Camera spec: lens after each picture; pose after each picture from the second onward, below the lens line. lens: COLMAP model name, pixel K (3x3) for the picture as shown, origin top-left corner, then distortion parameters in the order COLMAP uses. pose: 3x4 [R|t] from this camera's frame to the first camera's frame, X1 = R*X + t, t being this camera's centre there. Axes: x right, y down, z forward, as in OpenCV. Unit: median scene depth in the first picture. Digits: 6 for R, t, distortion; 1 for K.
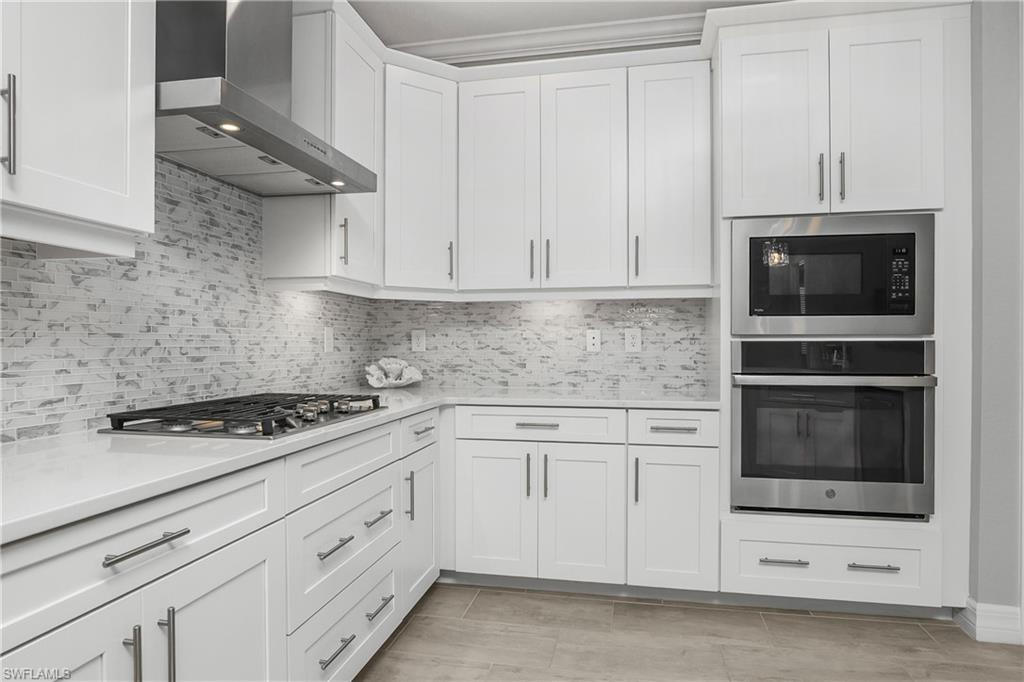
lens RADIAL K [[583.8, 0, 515.0], [0, 583.8, 348.2], [0, 0, 1]] dist [-0.018159, -0.000335]
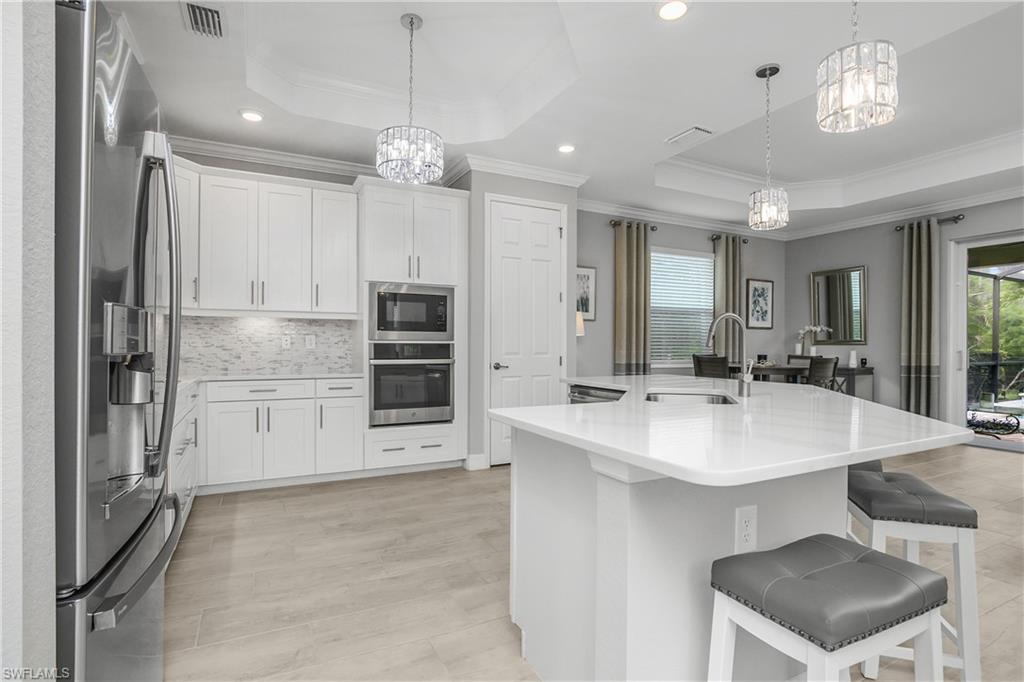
lens RADIAL K [[496.6, 0, 492.7], [0, 496.6, 349.0], [0, 0, 1]] dist [-0.031871, 0.000861]
pose [[0.788631, -0.001513, 0.614865, -0.359398], [0.000092, 0.999997, 0.002343, 0.005086], [-0.614867, -0.001791, 0.788629, -0.639301]]
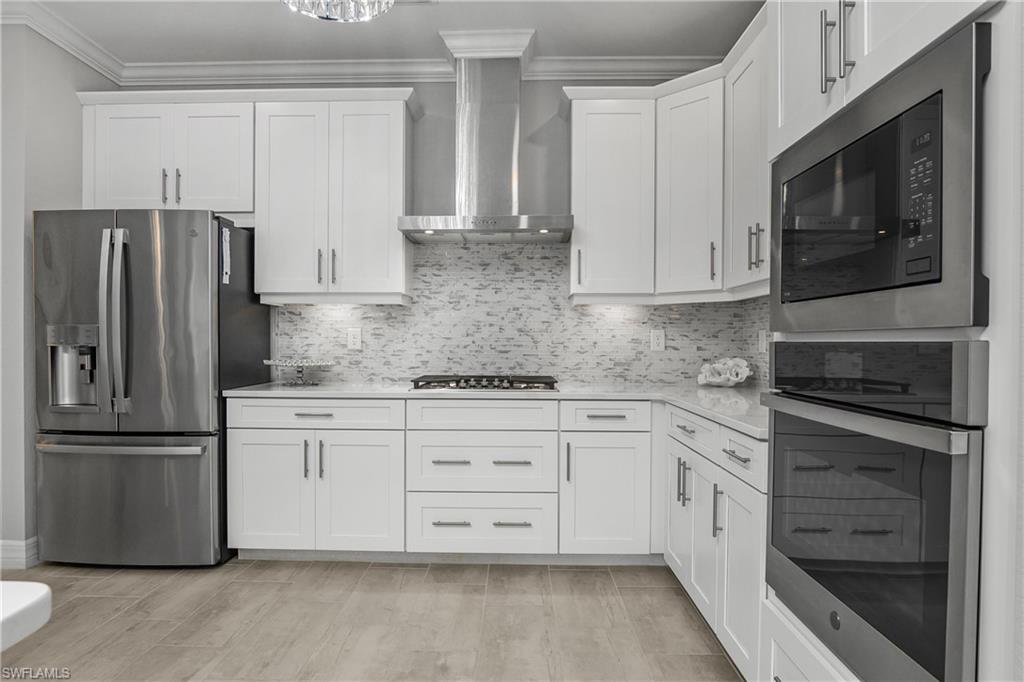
lens RADIAL K [[583.8, 0, 514.9], [0, 583.8, 353.0], [0, 0, 1]] dist [-0.018159, -0.000335]
pose [[0.205391, 0.021810, -0.978437, 1.033930], [-0.012706, 0.999727, 0.019618, -0.010520], [0.978598, 0.008403, 0.205612, 0.606278]]
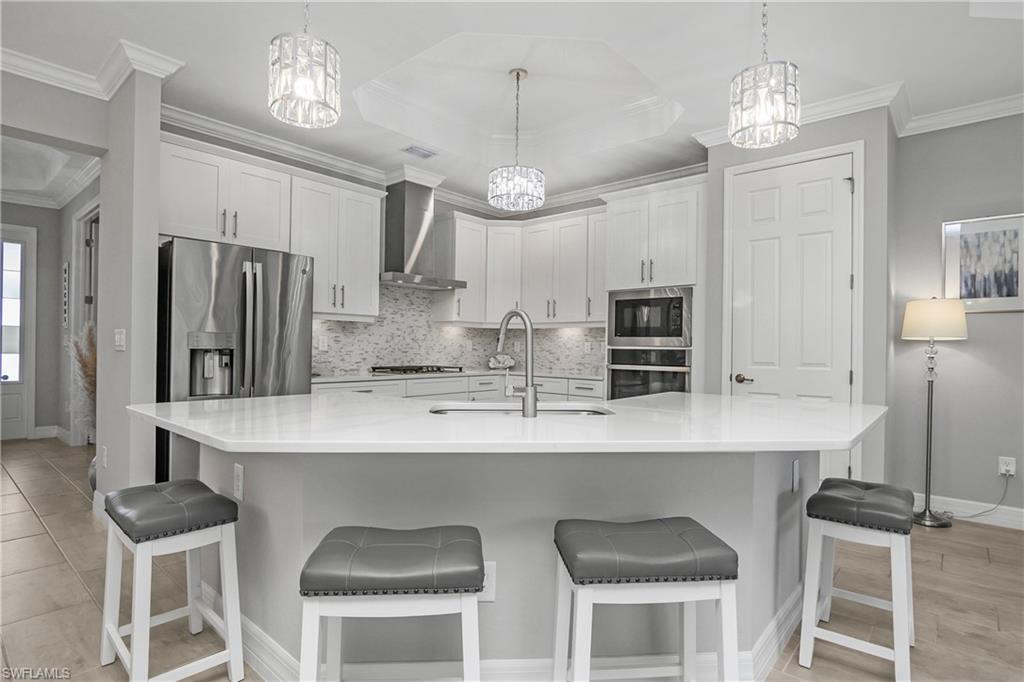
lens RADIAL K [[510.2, 0, 517.8], [0, 510.2, 346.3], [0, 0, 1]] dist [-0.018657, -0.000954]
pose [[0.877955, 0.012138, -0.478589, 1.037560], [-0.018323, 0.999798, -0.008256, 0.000894], [0.478392, 0.016017, 0.878000, -0.855634]]
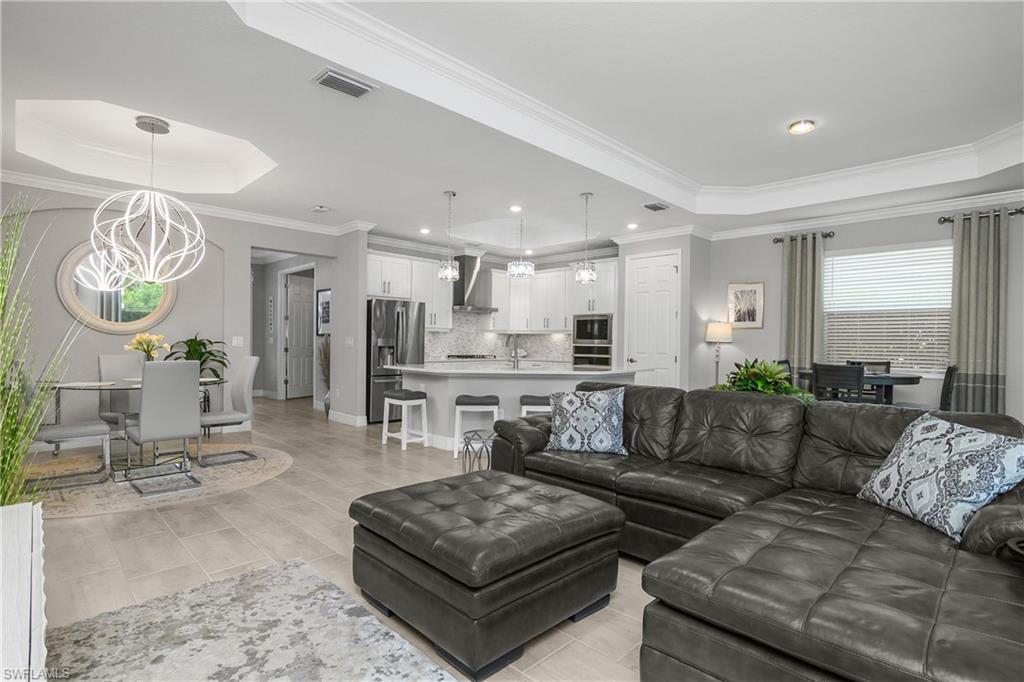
lens RADIAL K [[510.4, 0, 511.5], [0, 510.4, 340.0], [0, 0, 1]] dist [-0.024942, 0.005717]
pose [[0.832197, 0.012557, -0.554338, 2.075158], [-0.018954, 0.999804, -0.005806, -0.023177], [0.554157, 0.015339, 0.832271, -2.274121]]
